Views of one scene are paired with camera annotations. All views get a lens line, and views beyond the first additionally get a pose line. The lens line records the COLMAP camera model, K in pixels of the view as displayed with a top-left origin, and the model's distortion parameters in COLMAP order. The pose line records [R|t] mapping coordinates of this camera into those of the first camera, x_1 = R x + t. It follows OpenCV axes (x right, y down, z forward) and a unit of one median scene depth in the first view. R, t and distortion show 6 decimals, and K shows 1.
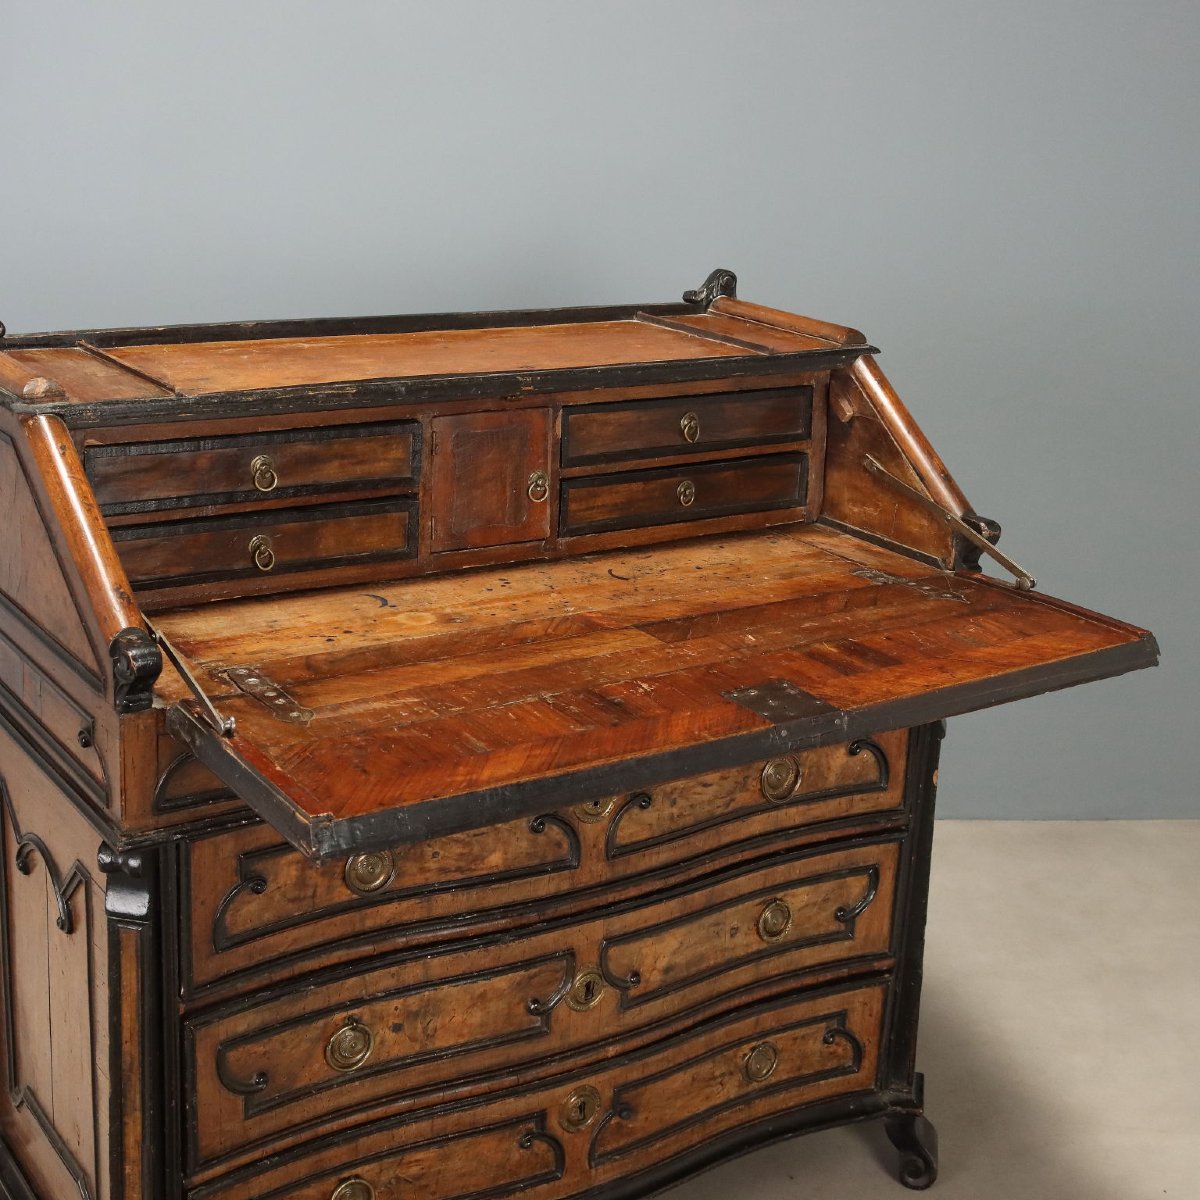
lens RADIAL K [[1848.2, 0, 600.0], [0, 1848.2, 600.0], [0, 0, 1]] dist [-0.027843, 0.027499]
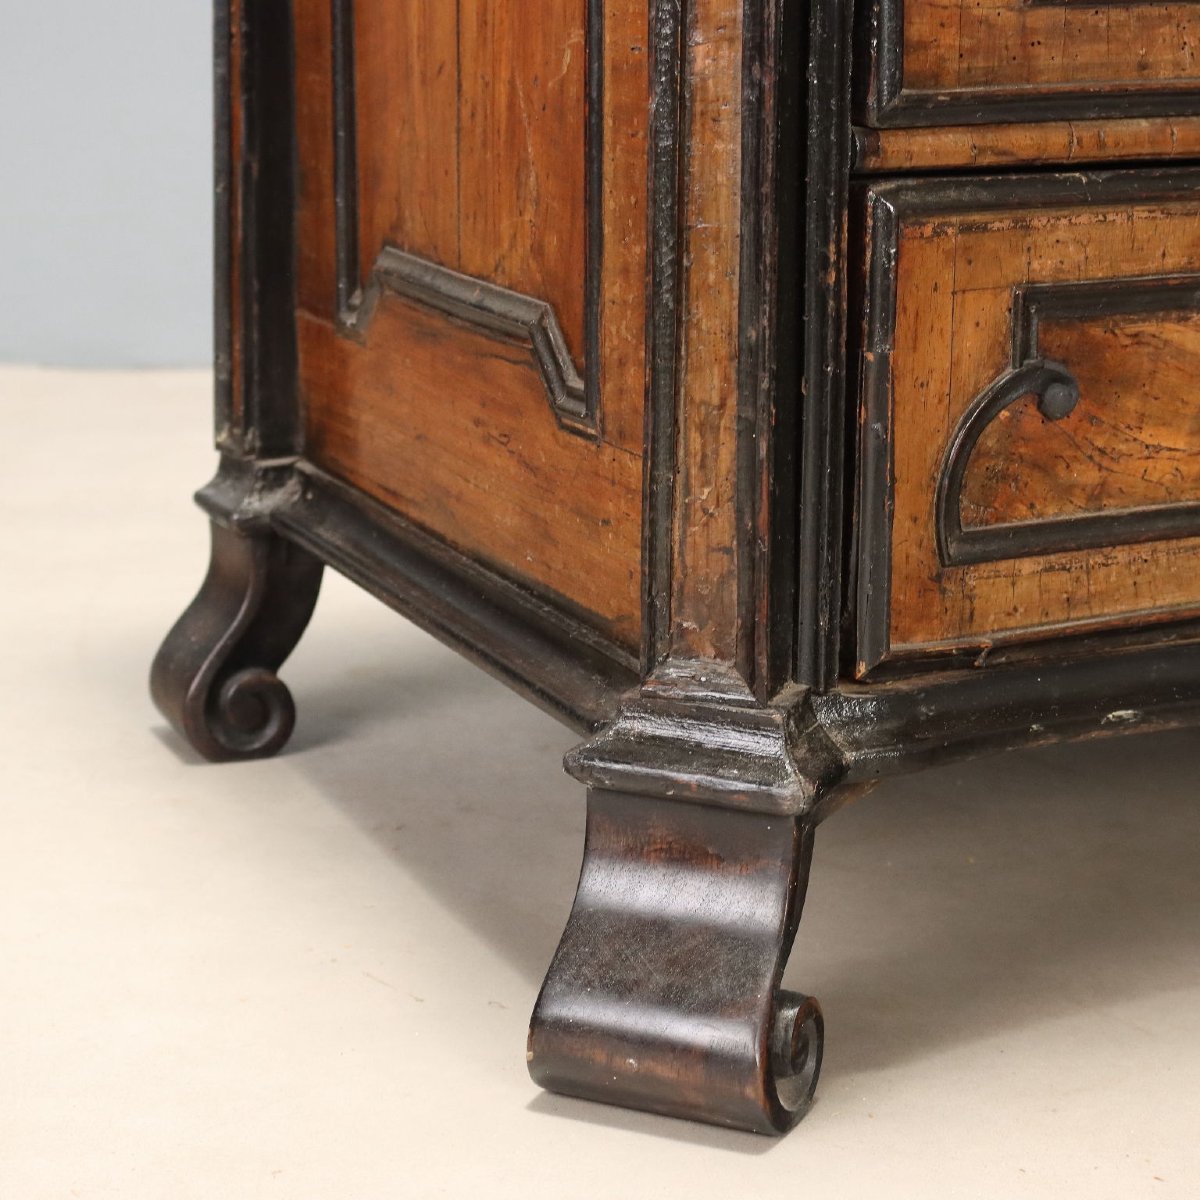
lens RADIAL K [[3107.0, 0, 600.0], [0, 3107.0, 600.0], [0, 0, 1]] dist [0.008171, 0.048700]
pose [[0.979426, -0.007559, -0.201663, -0.136254], [-0.008774, 0.996758, -0.079978, 0.383904], [0.201613, 0.080102, 0.976184, 0.381257]]
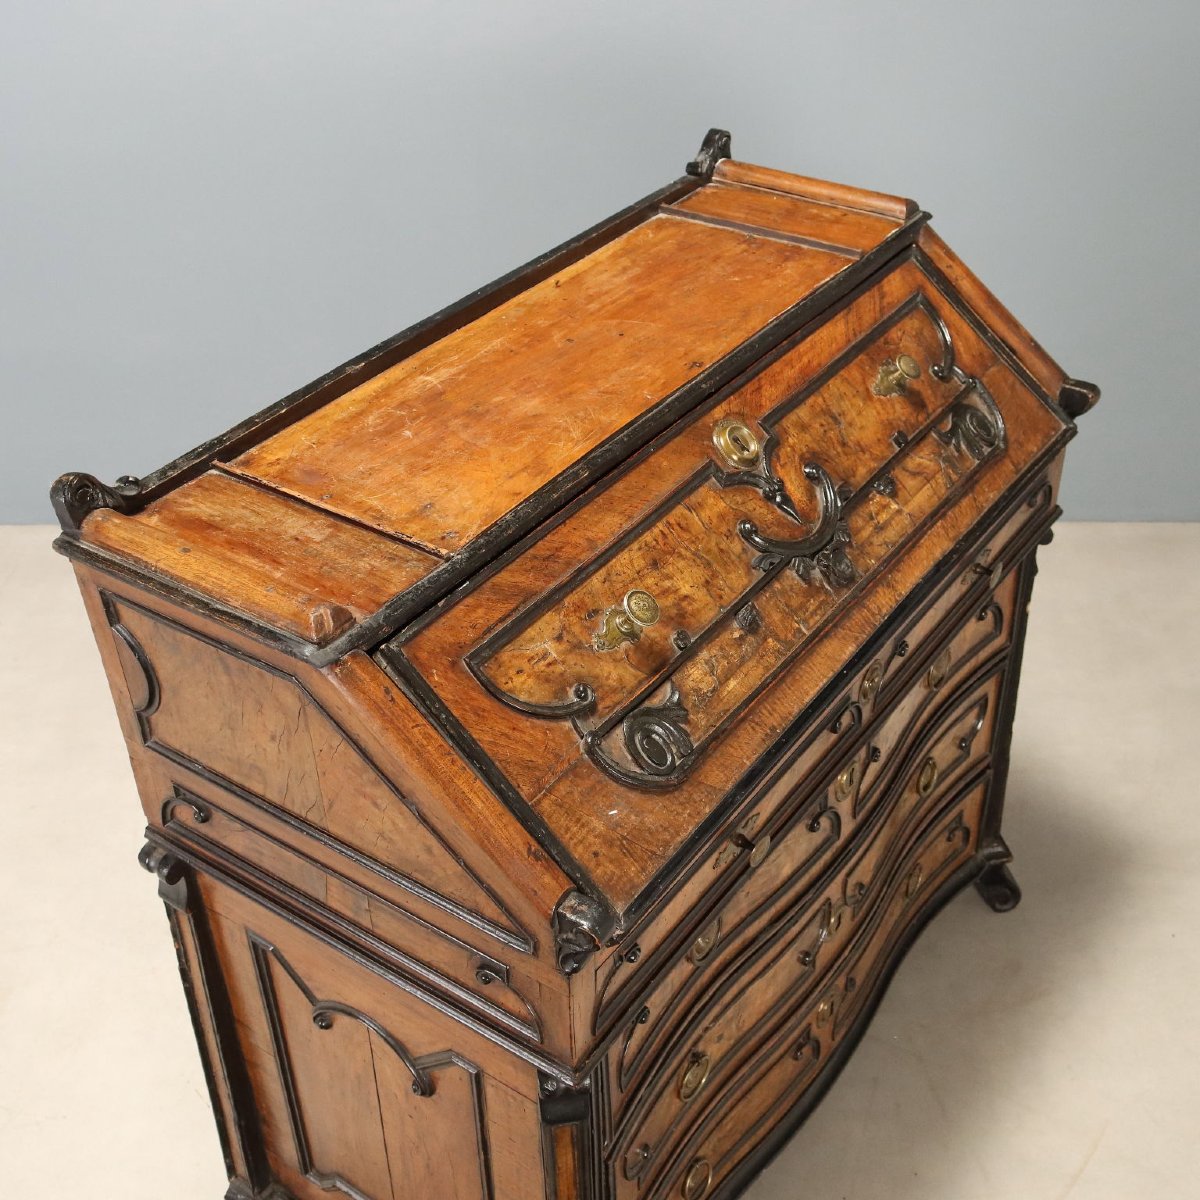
lens RADIAL K [[1499.4, 0, 600.0], [0, 1499.4, 600.0], [0, 0, 1]] dist [0.014267, 0.009015]
pose [[0.935131, -0.263028, 0.237375, -0.284401], [0.175314, 0.925721, 0.335121, -0.268660], [-0.307889, -0.271766, 0.911782, 0.292246]]
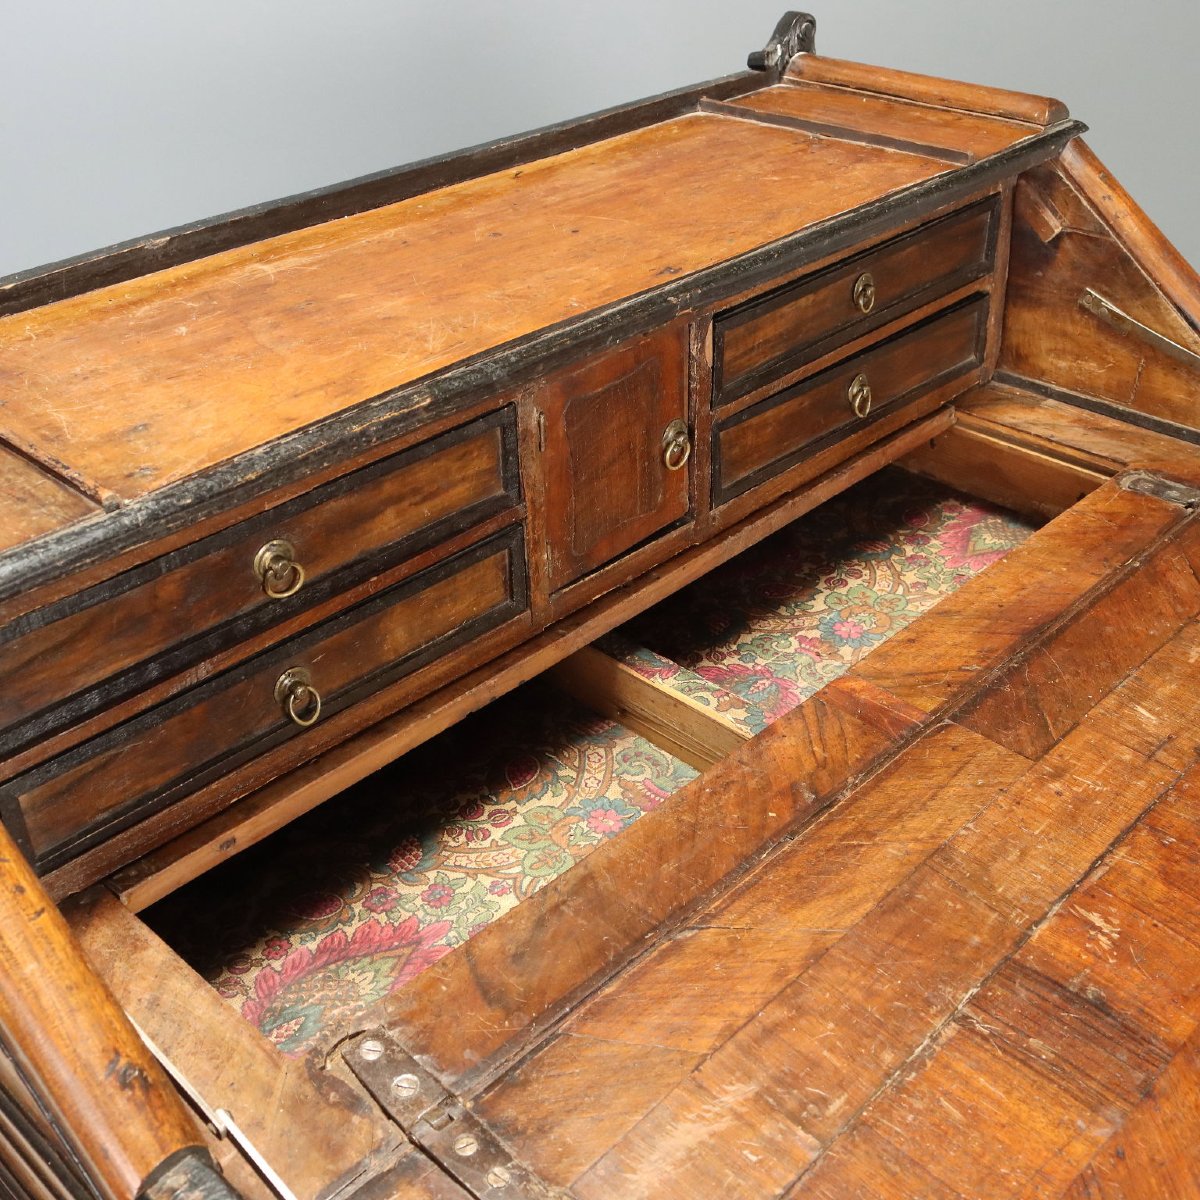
lens RADIAL K [[1450.8, 0, 600.0], [0, 1450.8, 600.0], [0, 0, 1]] dist [-0.005864, 0.011245]
pose [[0.977674, -0.167334, 0.127098, -0.133200], [0.128256, 0.954322, 0.269852, -0.148998], [-0.166448, -0.247526, 0.954477, 0.522882]]
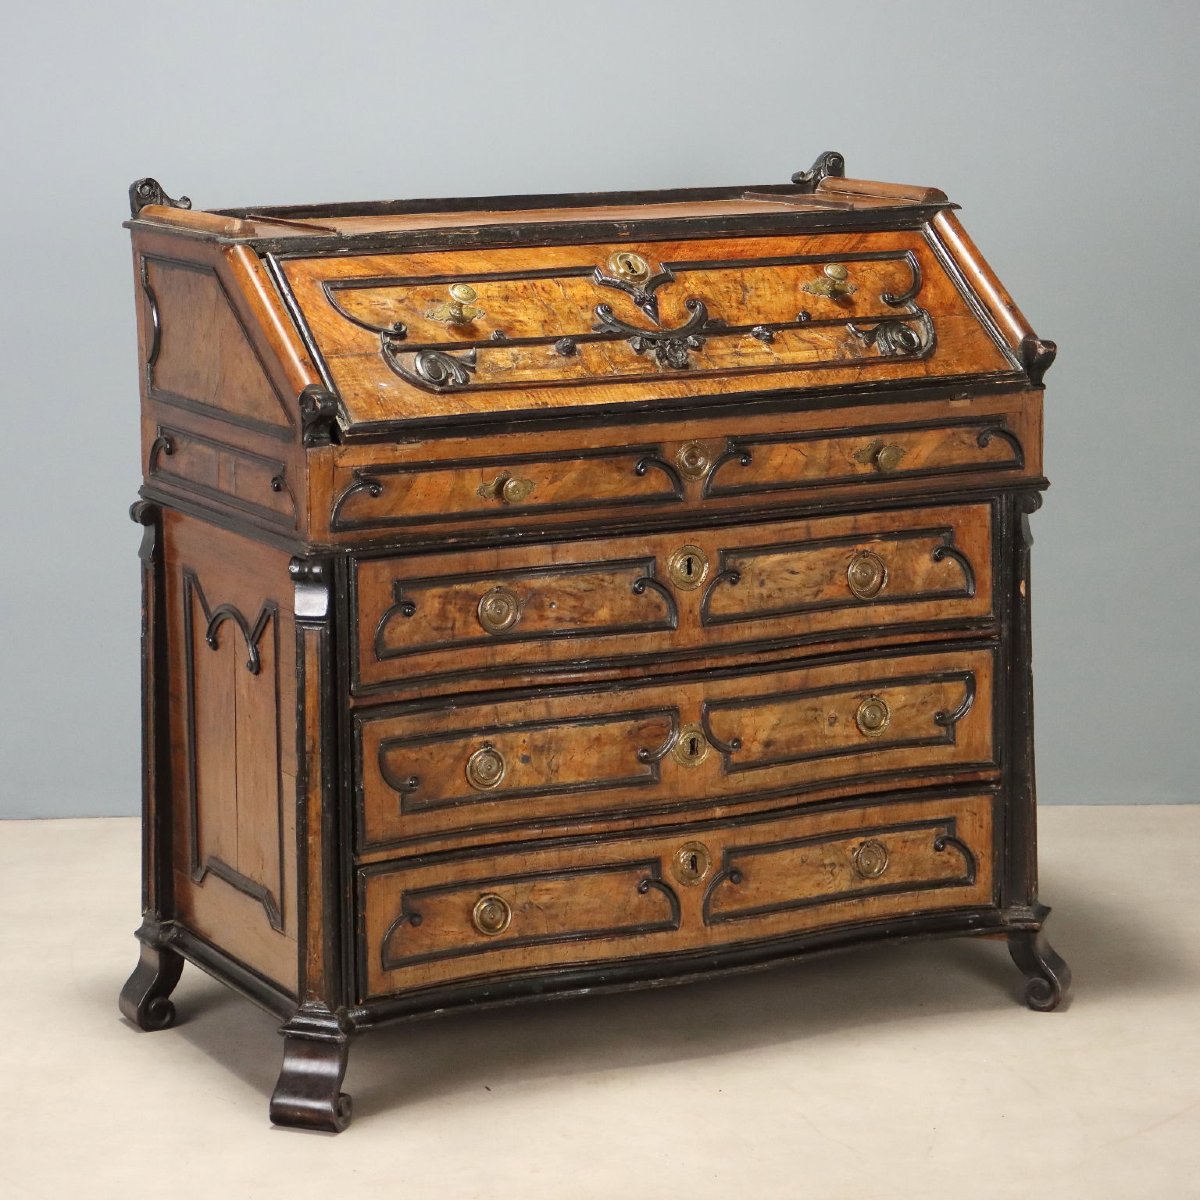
lens RADIAL K [[3694.1, 0, 600.0], [0, 3694.1, 600.0], [0, 0, 1]] dist [0.004275, 0.750429]
pose [[0.992724, -0.042359, -0.112713, 0.193557], [0.027671, 0.991282, -0.128822, 0.403457], [0.117187, 0.124766, 0.985241, -1.244492]]
